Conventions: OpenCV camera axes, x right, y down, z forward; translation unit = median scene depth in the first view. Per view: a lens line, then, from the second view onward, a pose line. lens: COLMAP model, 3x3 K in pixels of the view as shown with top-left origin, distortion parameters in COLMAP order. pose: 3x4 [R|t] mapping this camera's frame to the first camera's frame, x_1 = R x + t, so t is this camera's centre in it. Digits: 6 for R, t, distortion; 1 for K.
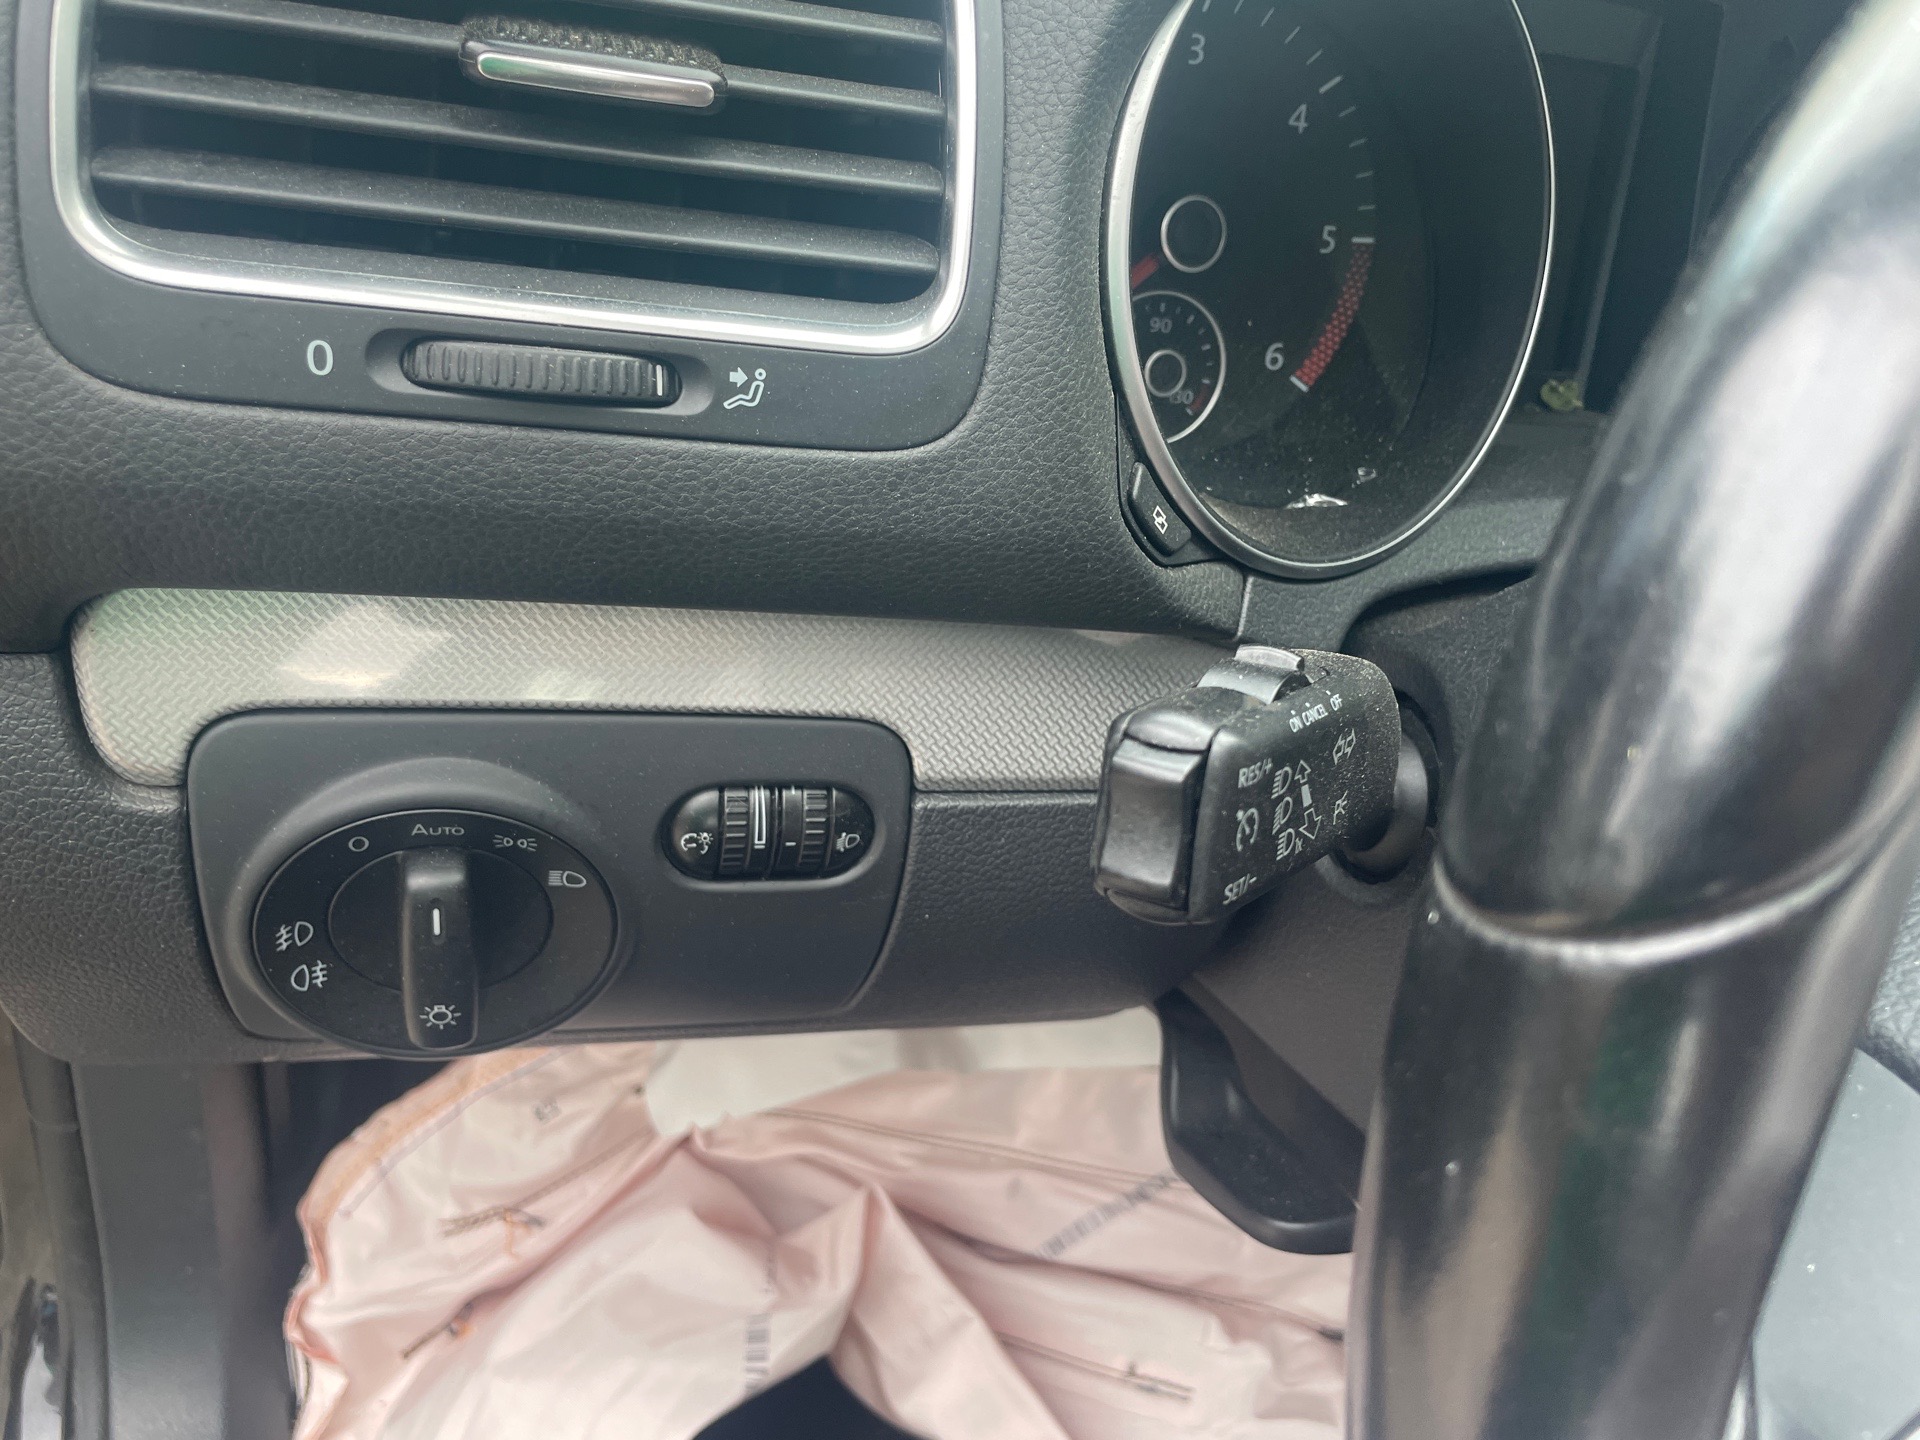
lens RADIAL K [[1457.7, 0, 943.8], [0, 1457.7, 712.8], [0, 0, 1]] dist [0.081202, -0.110700]
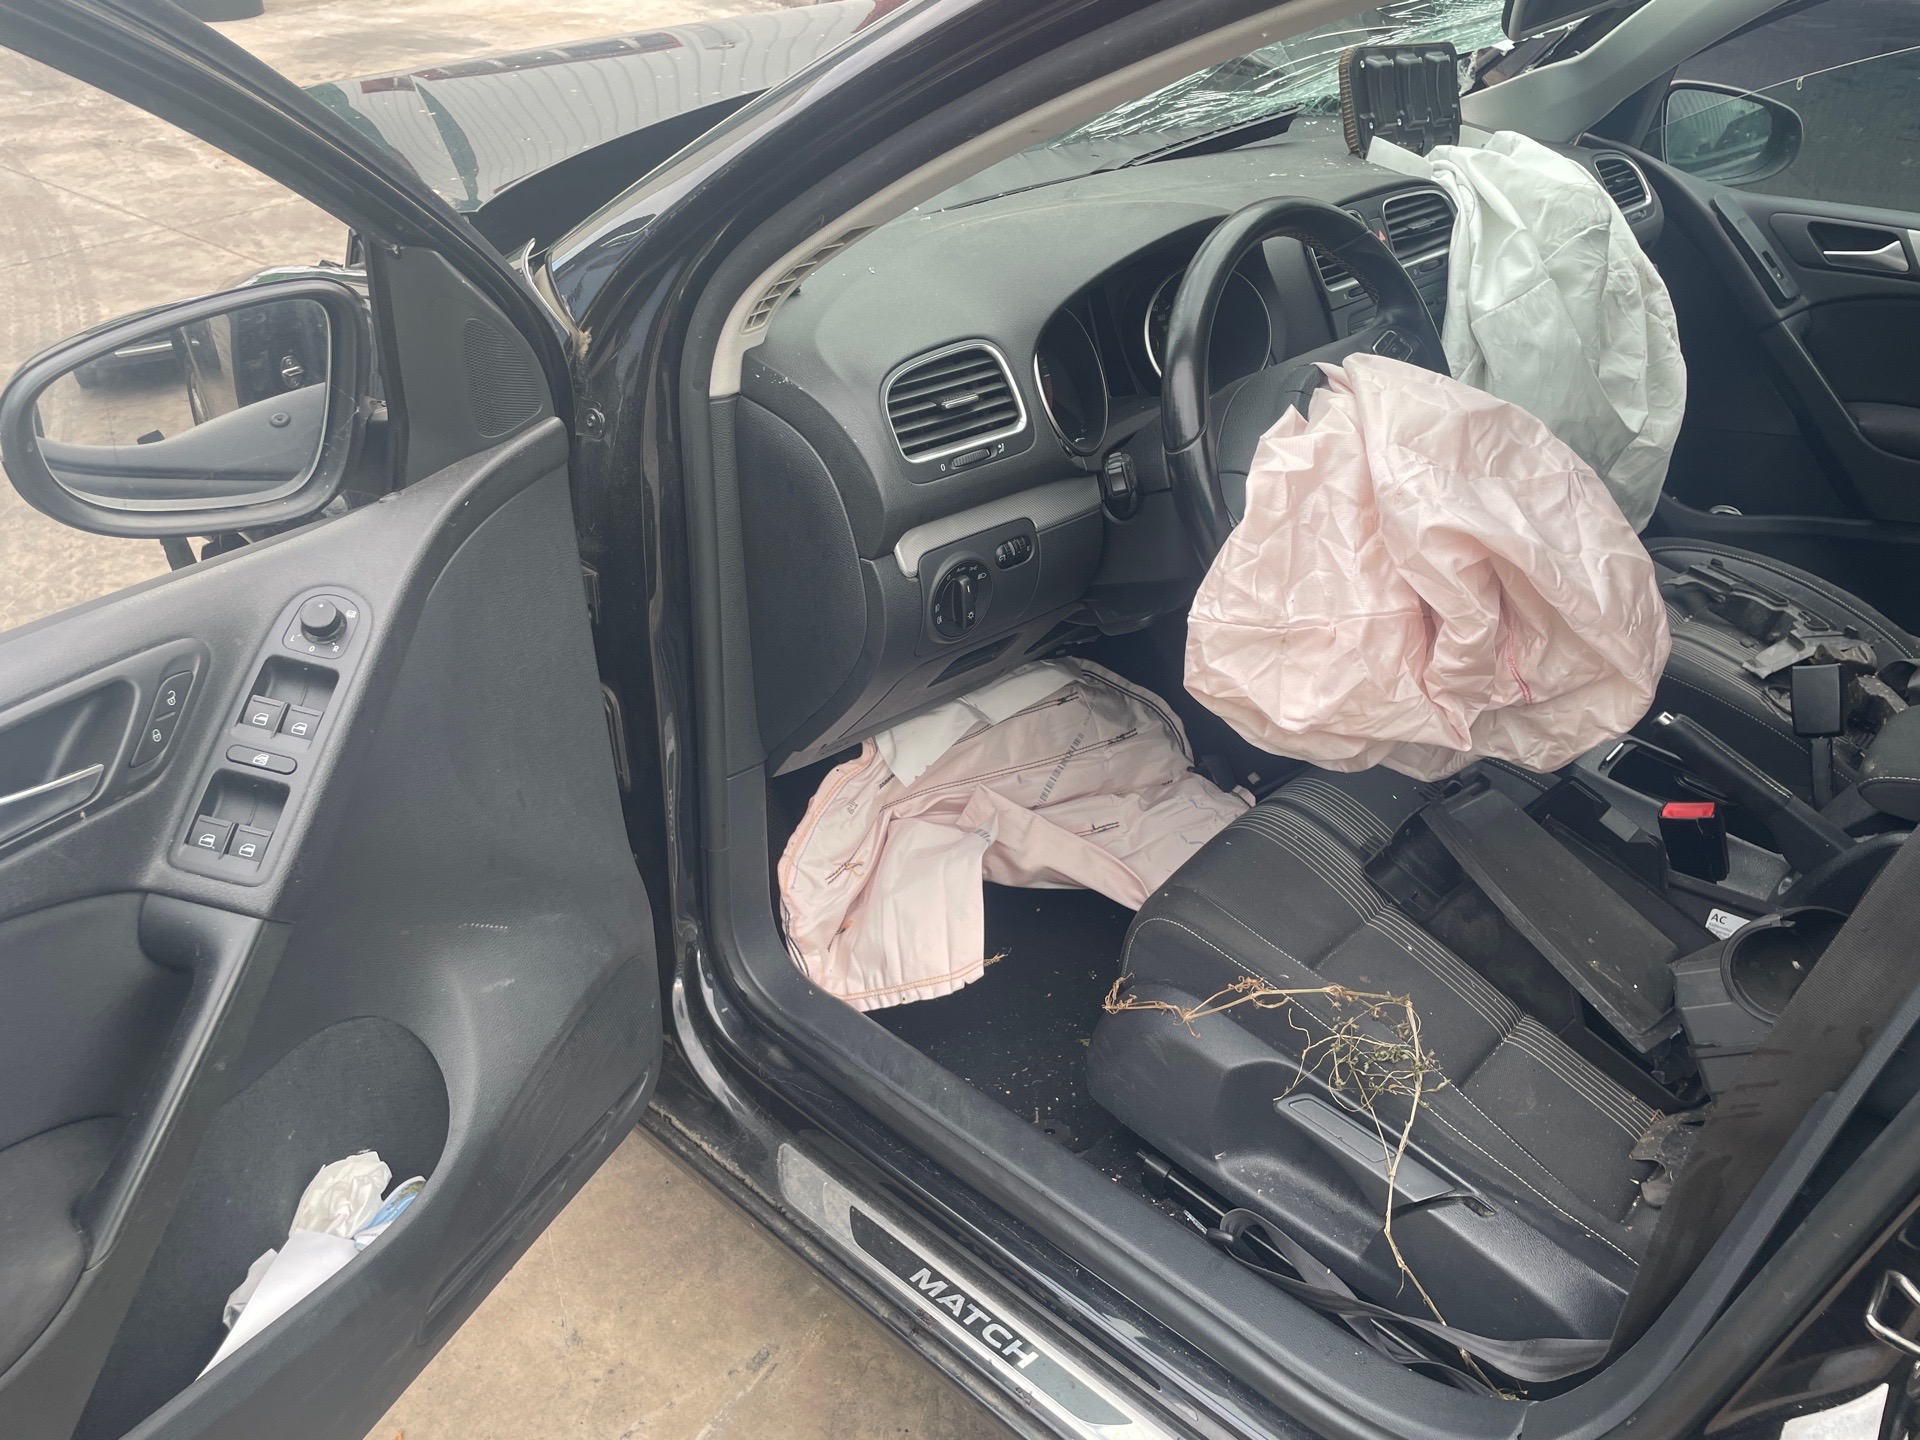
lens RADIAL K [[1457.7, 0, 956.9], [0, 1457.7, 713.7], [0, 0, 1]] dist [0.081202, -0.110700]
pose [[0.858161, -0.401036, 0.320515, -1.784572], [0.421928, 0.906617, 0.004691, 0.415229], [-0.292466, 0.131209, 0.947232, -2.867149]]
